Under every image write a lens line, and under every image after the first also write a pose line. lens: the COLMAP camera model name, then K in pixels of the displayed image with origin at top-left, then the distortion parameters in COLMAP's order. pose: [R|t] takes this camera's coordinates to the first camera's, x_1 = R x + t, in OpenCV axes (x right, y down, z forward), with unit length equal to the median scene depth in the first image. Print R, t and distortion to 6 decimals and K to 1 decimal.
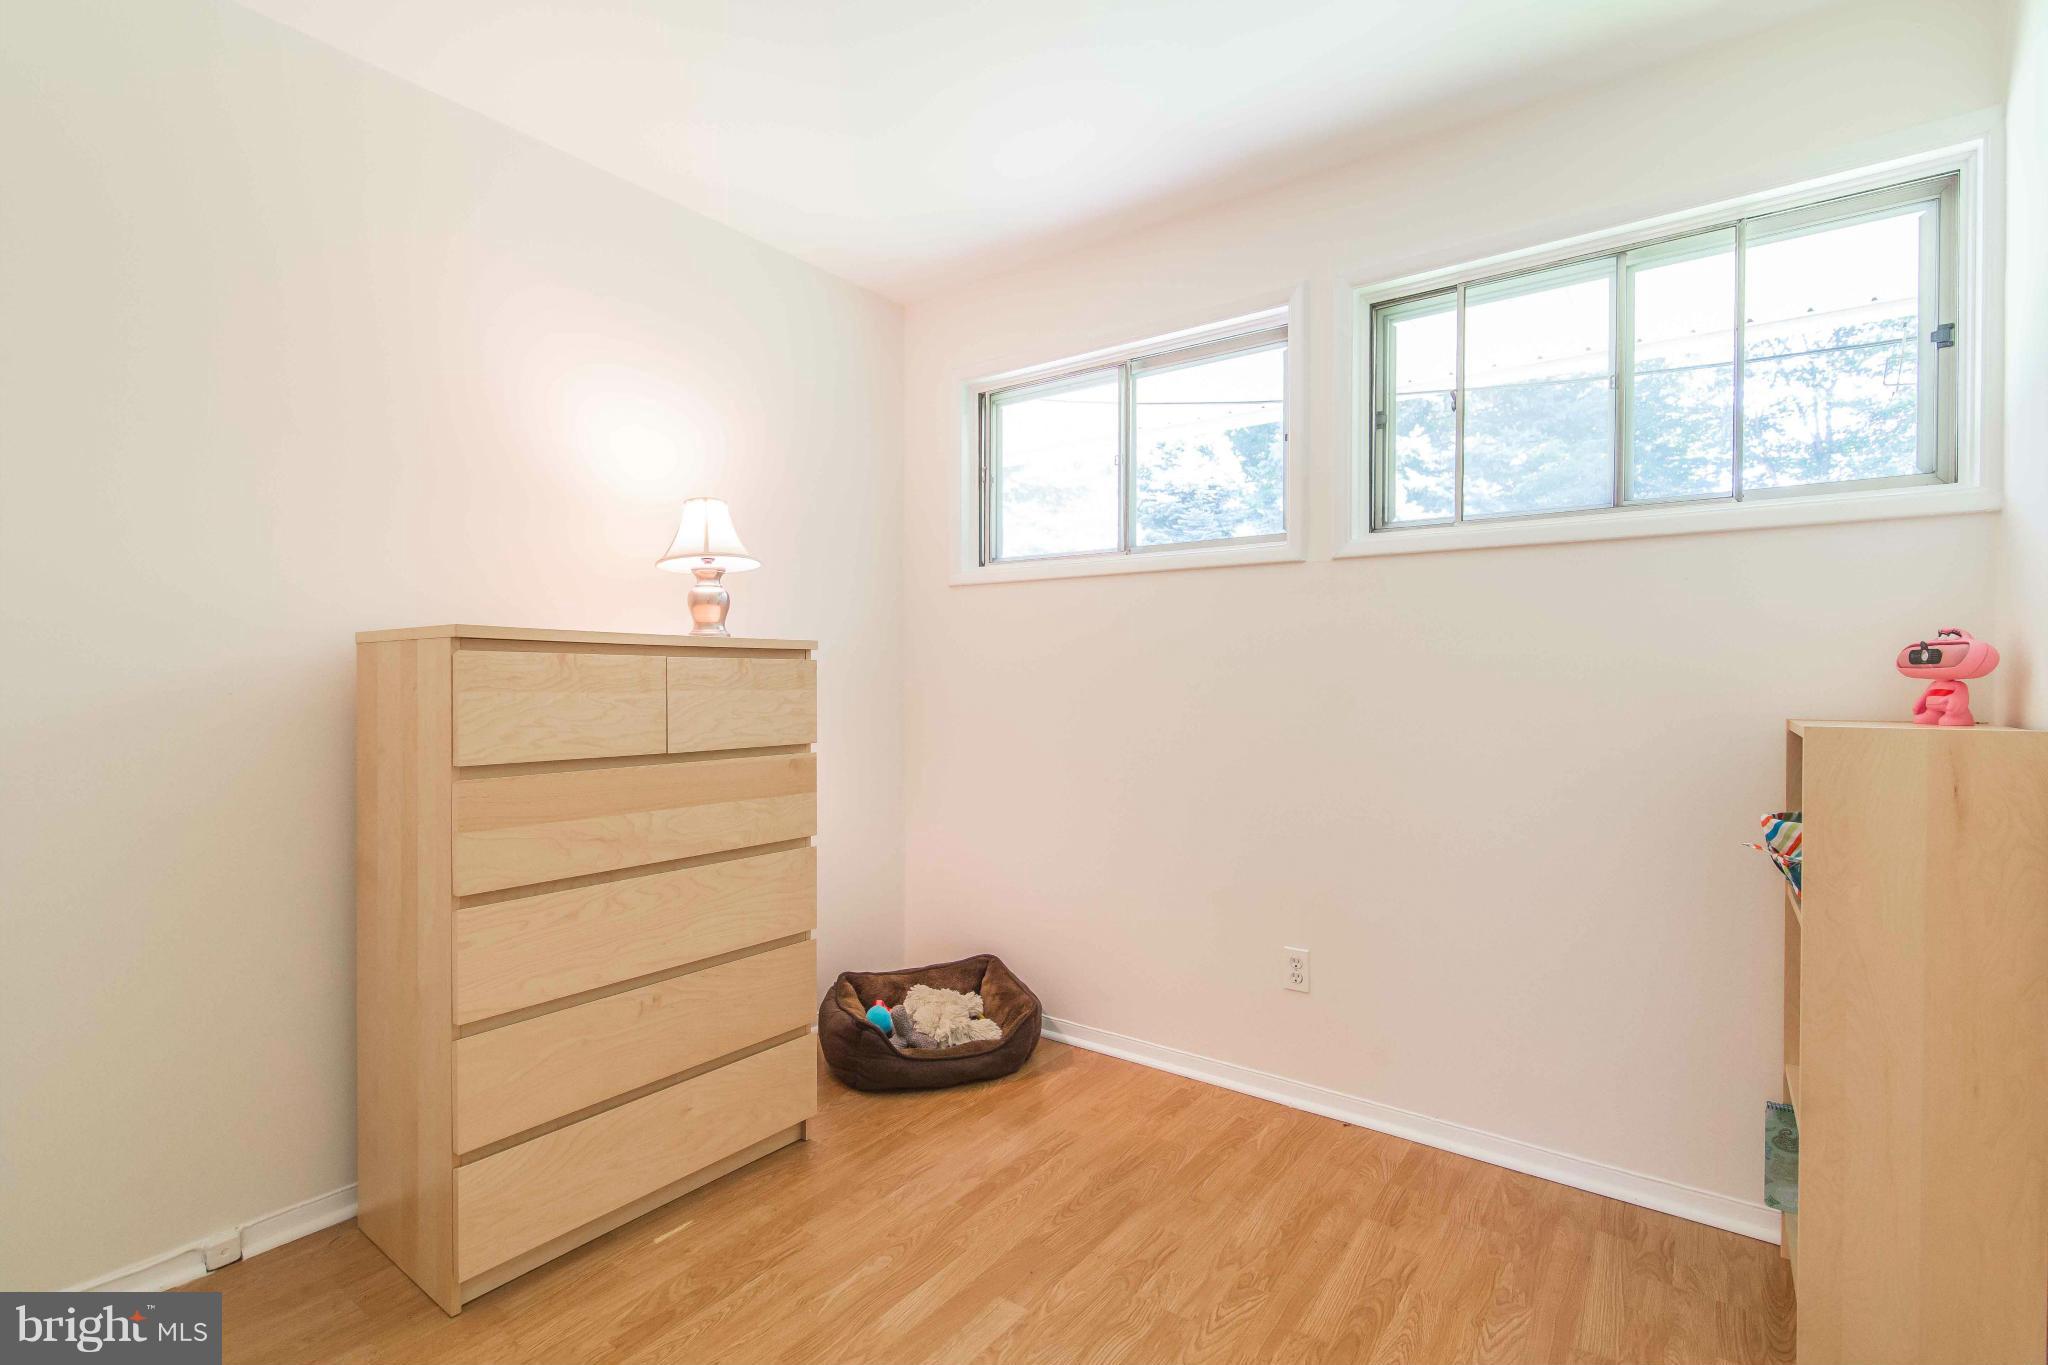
lens RADIAL K [[923.4, 0, 1039.6], [0, 923.4, 690.3], [0, 0, 1]] dist [-0.000659, -0.000491]
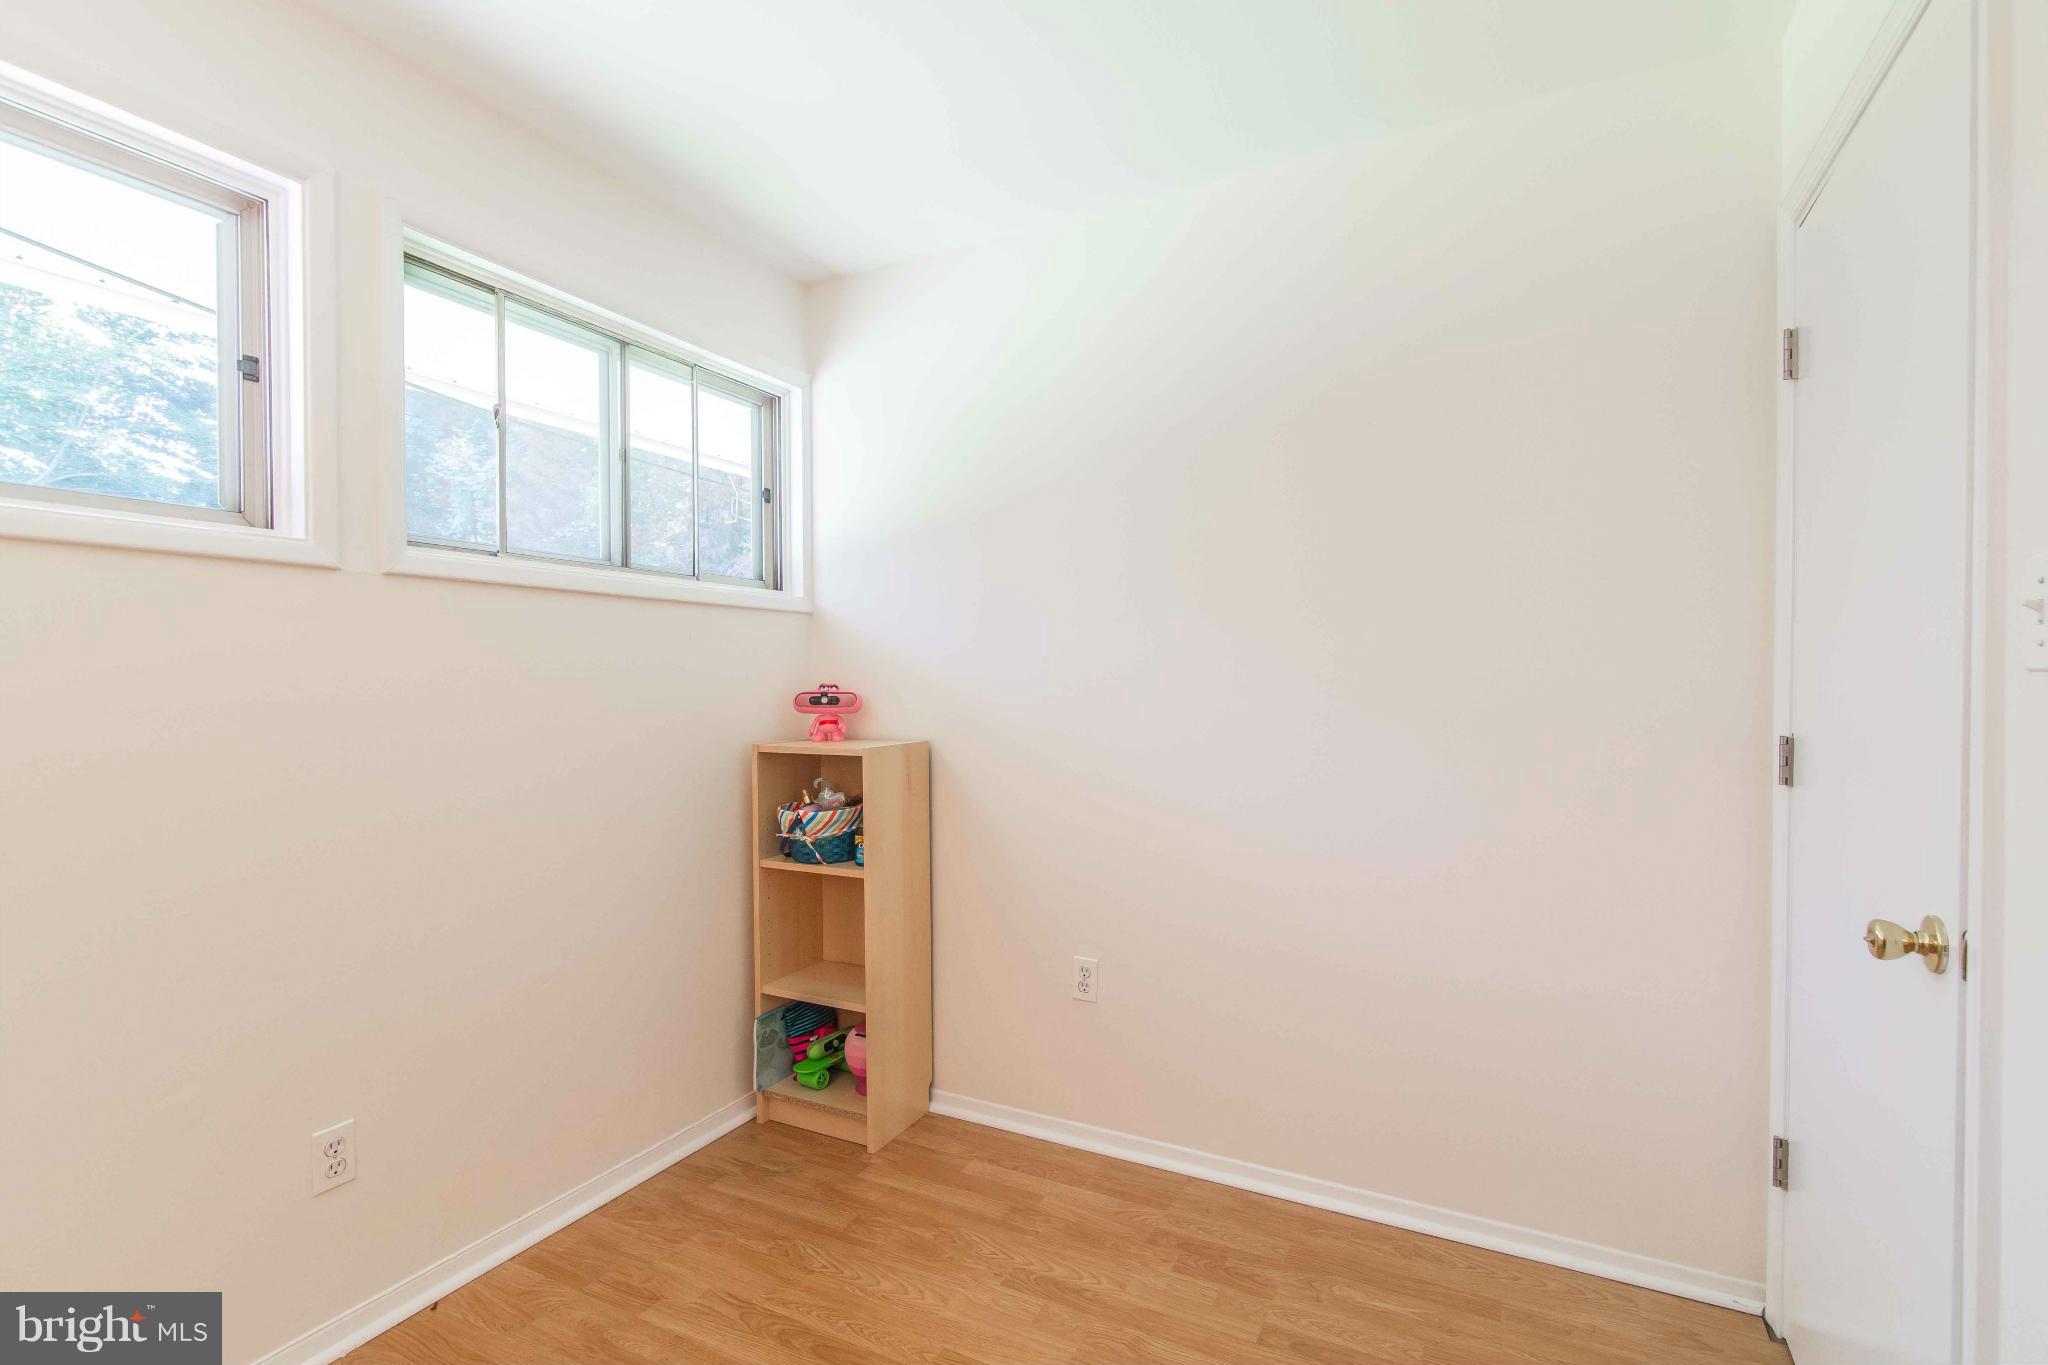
lens RADIAL K [[923.4, 0, 1039.6], [0, 923.4, 690.3], [0, 0, 1]] dist [-0.000659, -0.000491]
pose [[-0.156681, -0.012867, 0.987566, -0.616871], [0.016627, 0.999739, 0.015663, -0.062715], [-0.987509, 0.018874, -0.156426, 0.740074]]
